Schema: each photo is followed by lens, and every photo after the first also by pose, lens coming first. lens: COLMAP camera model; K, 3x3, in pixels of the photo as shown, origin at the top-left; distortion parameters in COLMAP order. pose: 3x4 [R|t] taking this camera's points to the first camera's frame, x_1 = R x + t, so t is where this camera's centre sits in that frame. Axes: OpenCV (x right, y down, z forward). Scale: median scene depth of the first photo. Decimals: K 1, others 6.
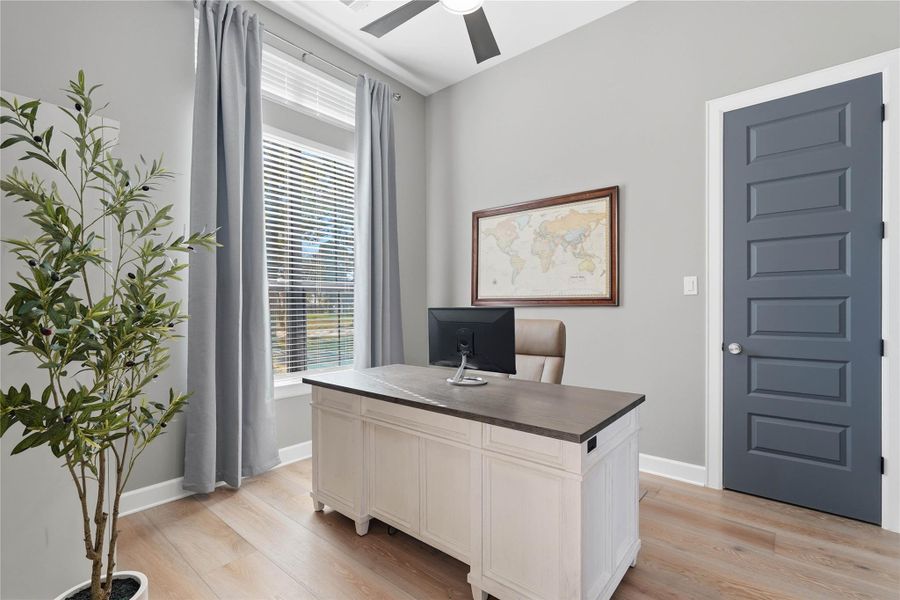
lens RADIAL K [[397.1, 0, 450.4], [0, 397.1, 298.4], [0, 0, 1]] dist [-0.012364, 0.004052]
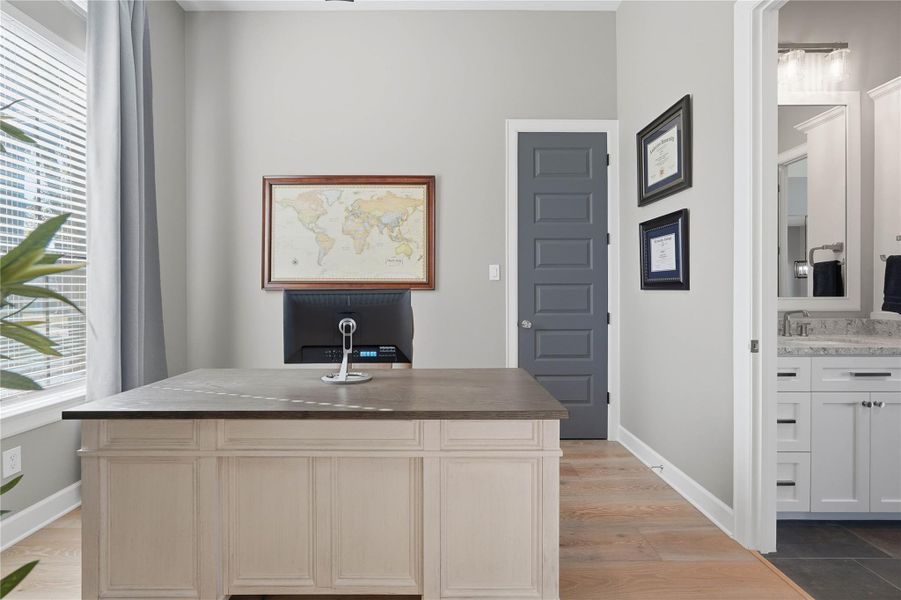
lens RADIAL K [[397.5, 0, 457.3], [0, 397.5, 285.6], [0, 0, 1]] dist [-0.012364, 0.004052]
pose [[0.777853, 0.012470, 0.628323, -0.193357], [-0.012795, 0.999910, -0.004005, 0.011263], [-0.628316, -0.004924, 0.777943, 0.138259]]
